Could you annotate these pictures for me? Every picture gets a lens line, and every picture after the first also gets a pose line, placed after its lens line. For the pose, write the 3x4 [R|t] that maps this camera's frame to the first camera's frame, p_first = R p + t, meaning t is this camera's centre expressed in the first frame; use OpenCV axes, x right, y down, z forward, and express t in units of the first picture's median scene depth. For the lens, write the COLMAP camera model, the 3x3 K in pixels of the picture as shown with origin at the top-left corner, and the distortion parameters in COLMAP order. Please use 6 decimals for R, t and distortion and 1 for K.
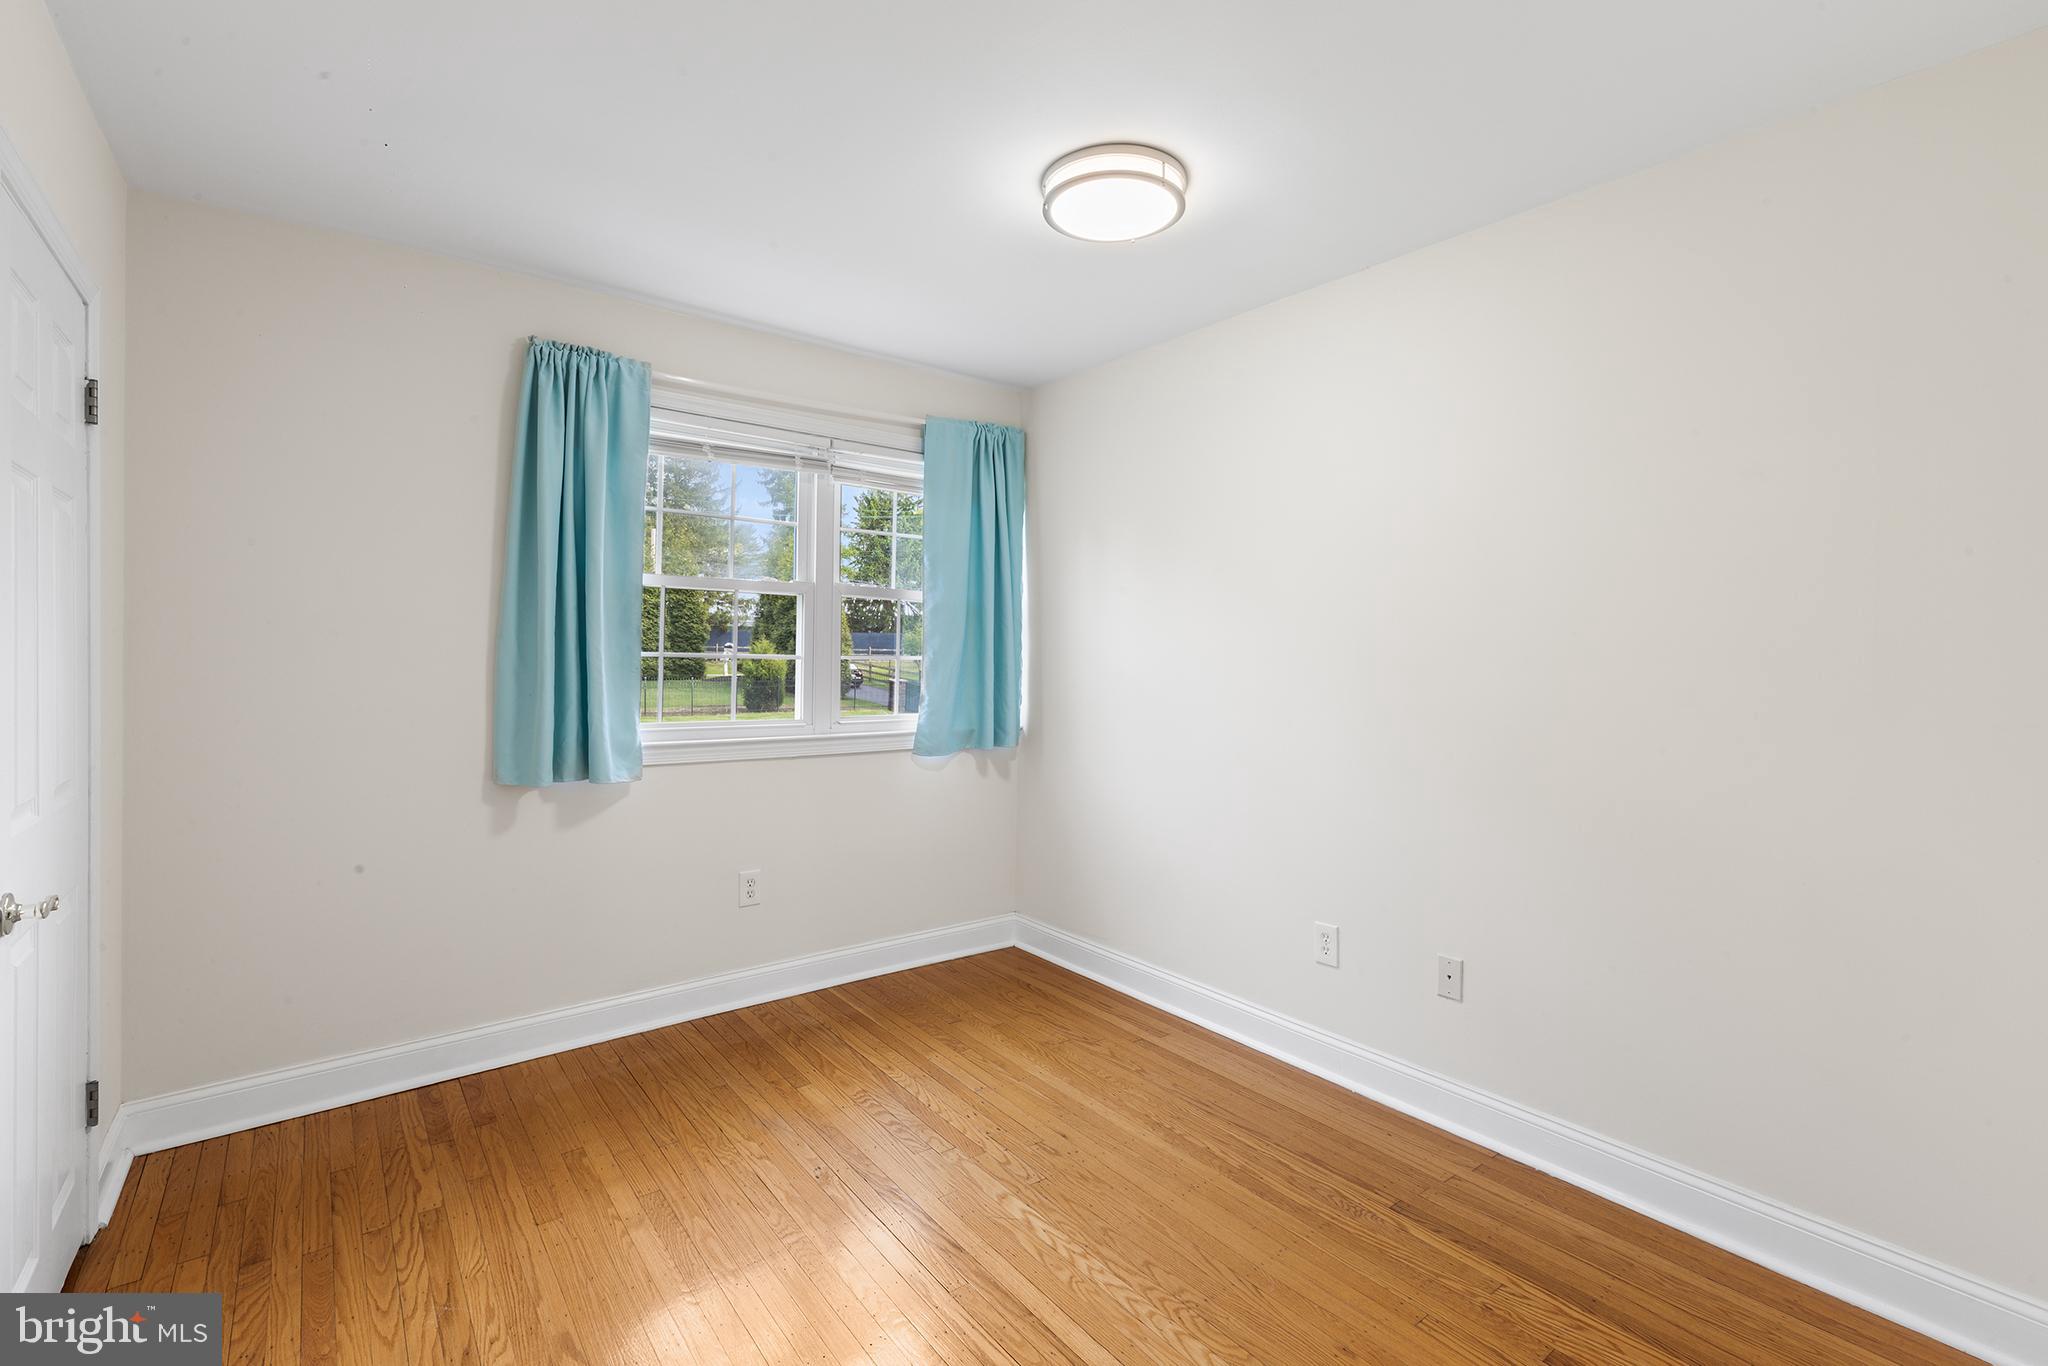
lens RADIAL K [[915.8, 0, 1013.2], [0, 915.8, 671.0], [0, 0, 1]] dist [0.004131, -0.000317]
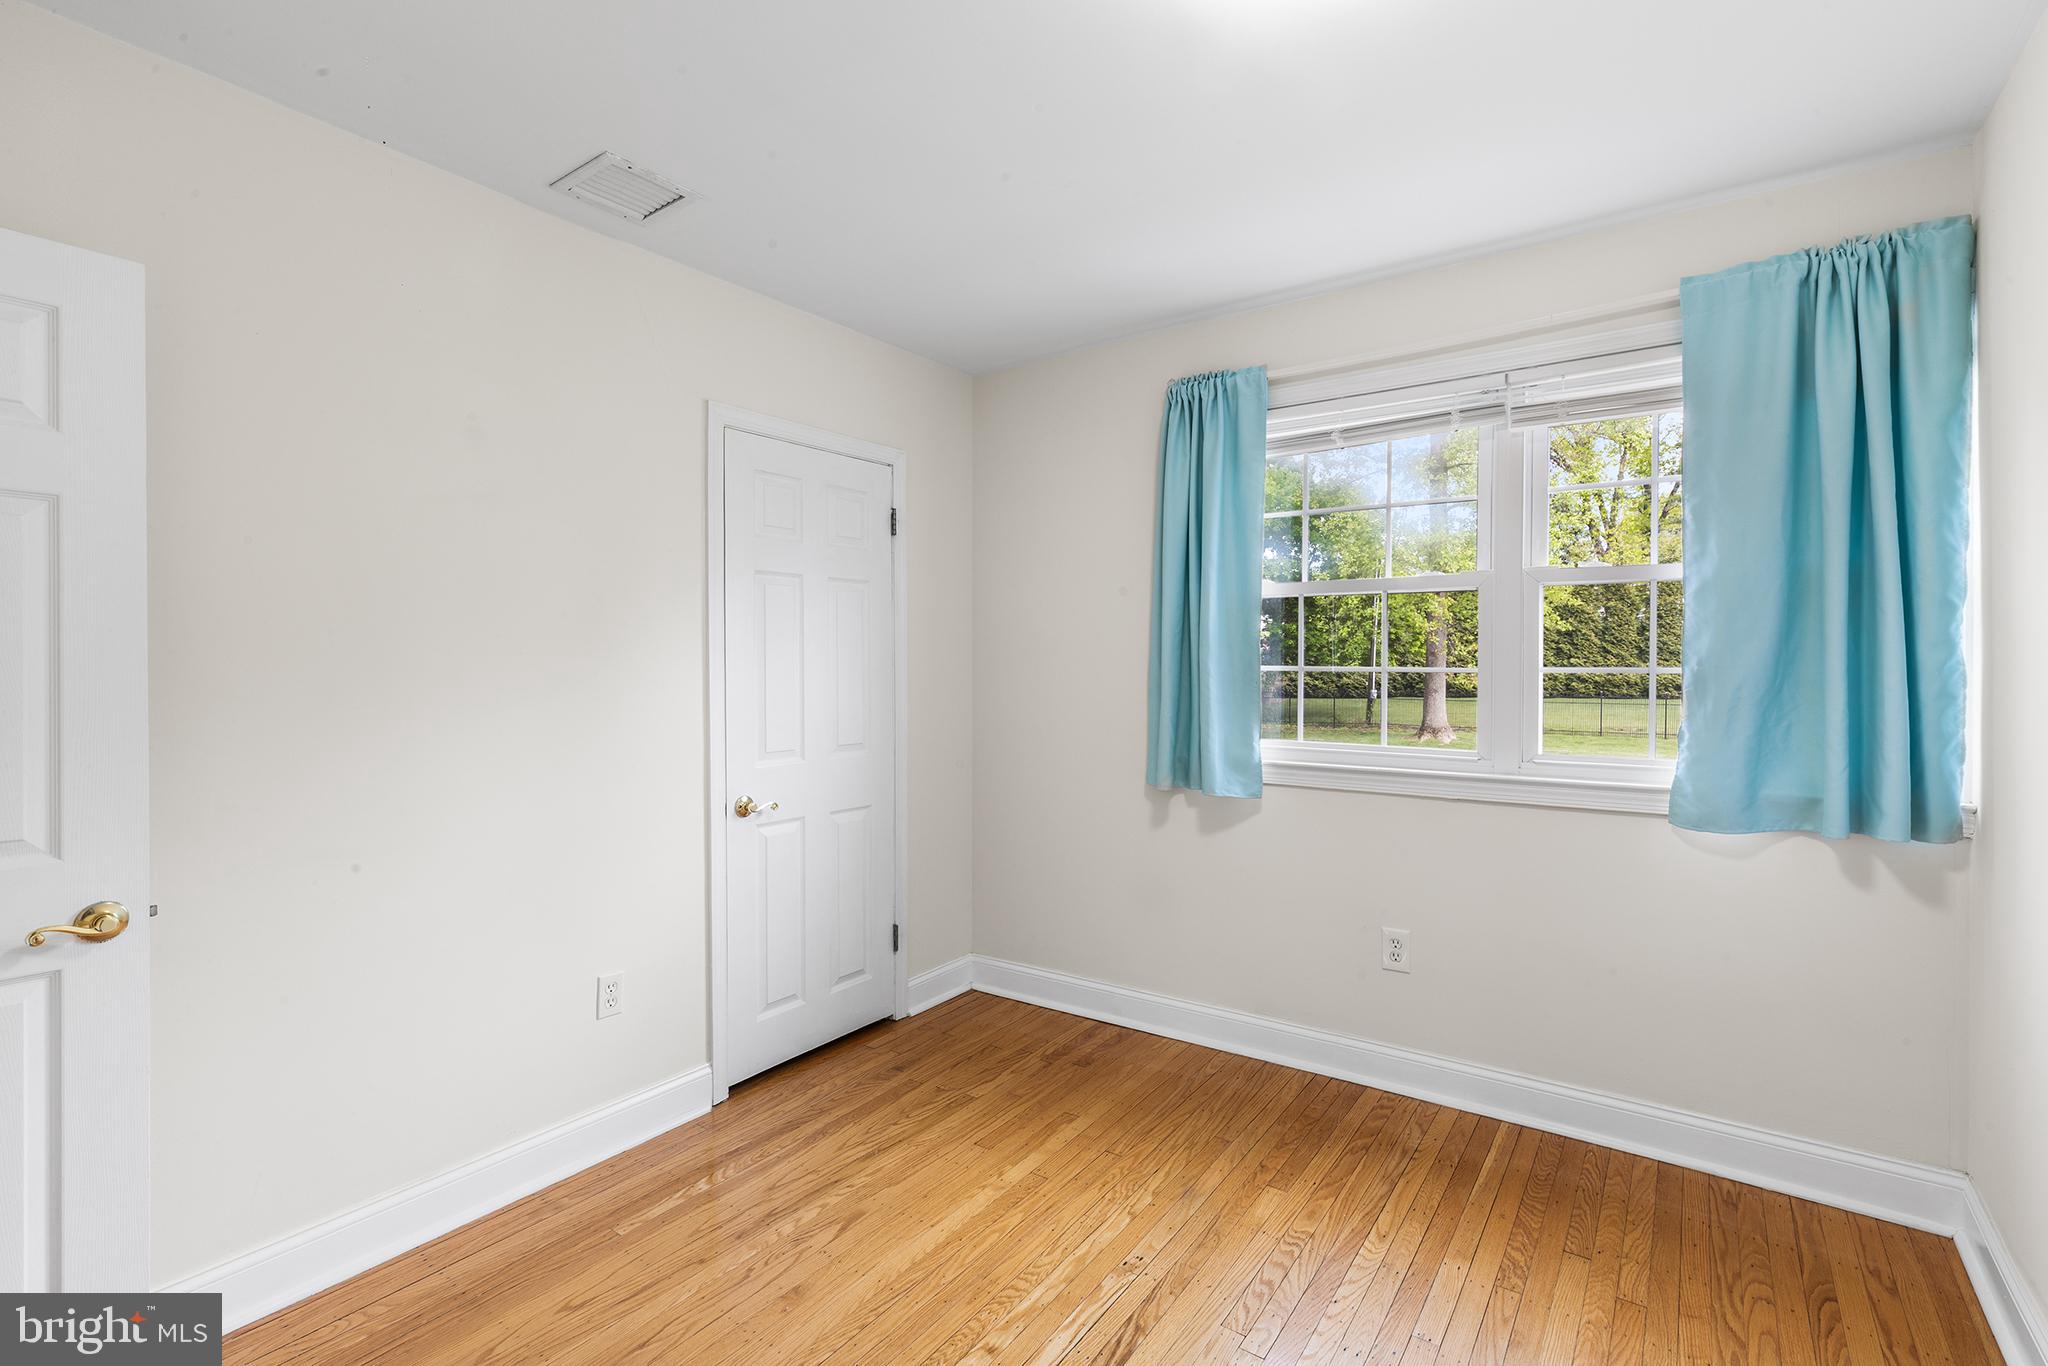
lens RADIAL K [[915.8, 0, 1019.9], [0, 915.8, 672.1], [0, 0, 1]] dist [0.004131, -0.000317]
pose [[0.298243, 0.001212, -0.954489, 0.442003], [-0.007567, 0.999971, -0.001095, -0.011156], [0.954460, 0.007549, 0.298243, 0.470329]]
